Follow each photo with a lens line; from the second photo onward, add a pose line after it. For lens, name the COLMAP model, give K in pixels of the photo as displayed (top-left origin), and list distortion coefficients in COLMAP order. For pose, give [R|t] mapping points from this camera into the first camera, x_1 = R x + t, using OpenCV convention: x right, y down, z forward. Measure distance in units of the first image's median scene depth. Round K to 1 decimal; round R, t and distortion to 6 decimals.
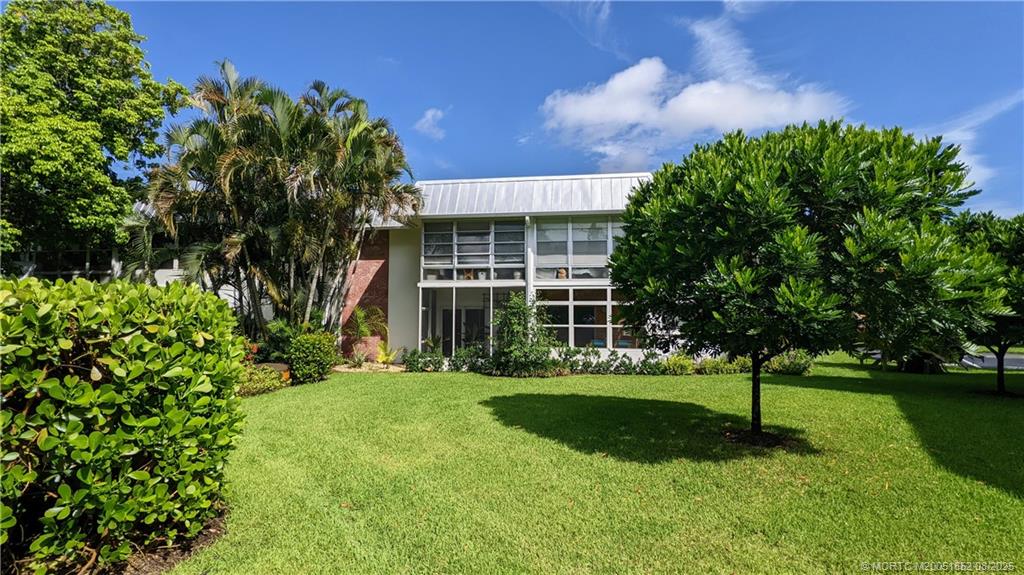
lens RADIAL K [[493.3, 0, 530.5], [0, 493.3, 284.7], [0, 0, 1]] dist [0.002254, 0.000513]
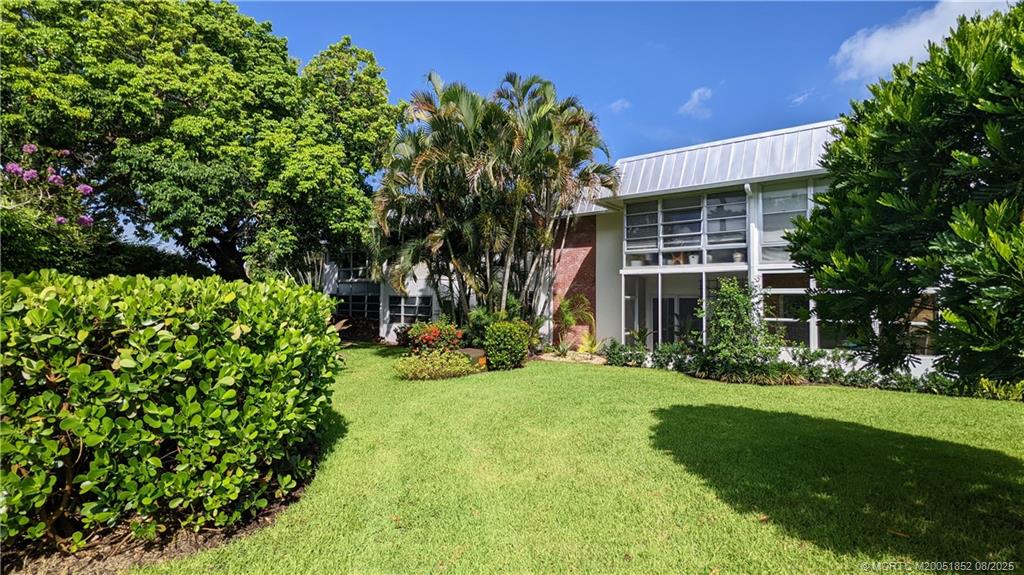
lens RADIAL K [[493.3, 0, 530.5], [0, 493.3, 284.7], [0, 0, 1]] dist [0.002254, 0.000513]
pose [[0.861590, -0.009748, -0.507511, 0.111056], [0.022960, 0.999541, 0.019780, 0.002669], [0.507085, -0.028695, 0.861418, 0.134903]]
